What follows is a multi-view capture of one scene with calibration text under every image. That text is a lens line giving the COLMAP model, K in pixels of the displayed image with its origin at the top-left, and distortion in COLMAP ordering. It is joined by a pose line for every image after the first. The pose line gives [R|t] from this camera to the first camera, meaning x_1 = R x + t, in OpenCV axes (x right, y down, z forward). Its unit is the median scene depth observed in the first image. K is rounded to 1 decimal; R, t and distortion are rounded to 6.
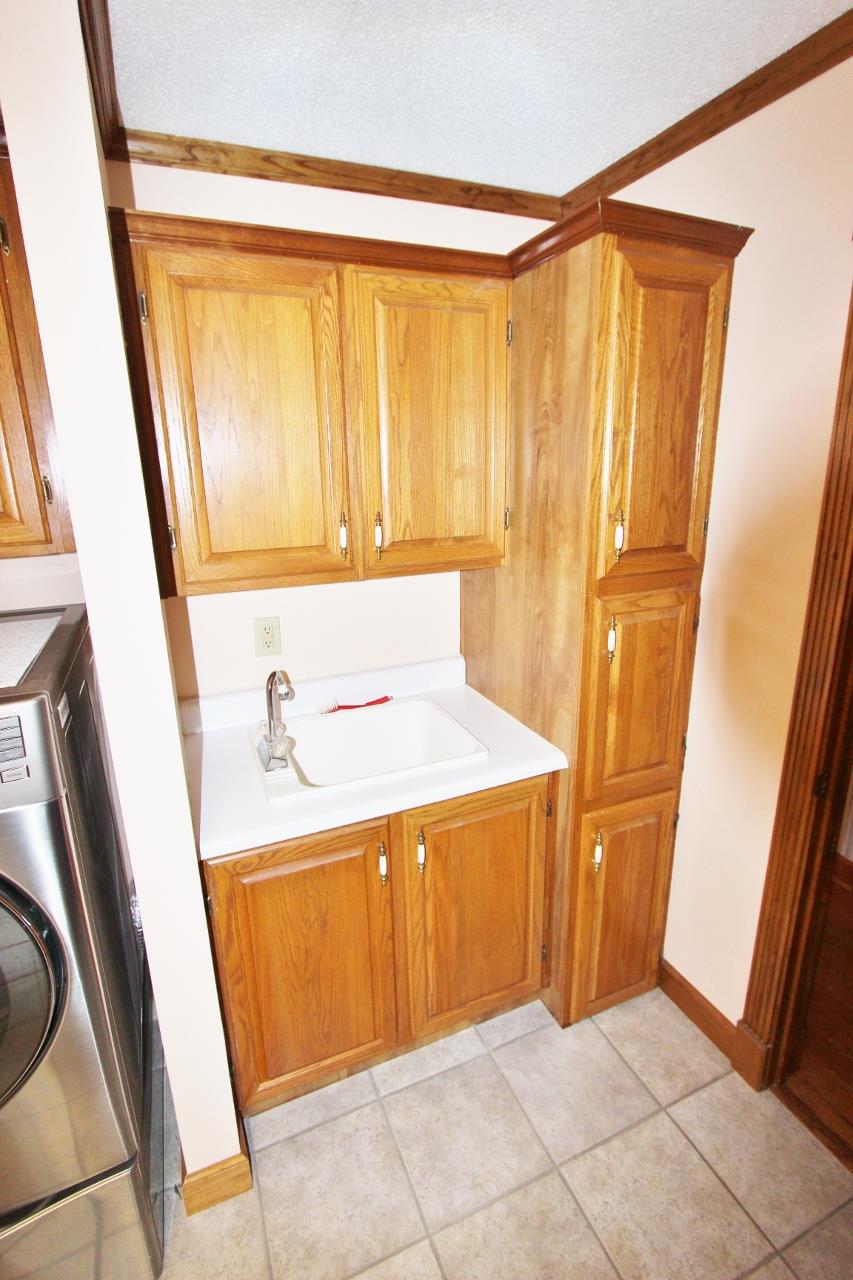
lens RADIAL K [[618.0, 0, 427.3], [0, 618.0, 632.4], [0, 0, 1]] dist [-0.020229, 0.001740]
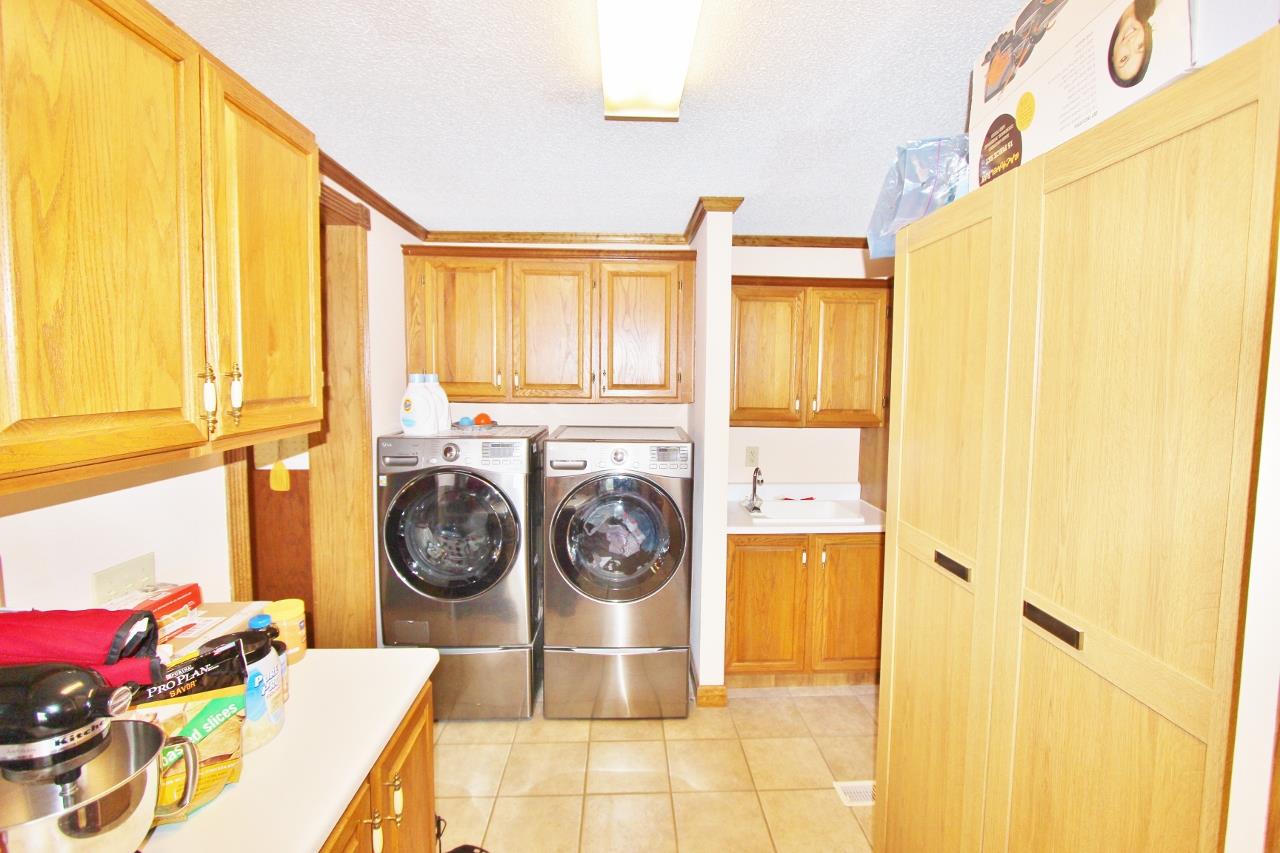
lens RADIAL K [[618.0, 0, 649.5], [0, 618.0, 422.1], [0, 0, 1]] dist [-0.020229, 0.001740]
pose [[0.939196, 0.057873, -0.338469, 0.108435], [-0.121334, 0.978041, -0.169452, 0.323854], [0.321230, 0.200216, 0.925594, -1.112808]]
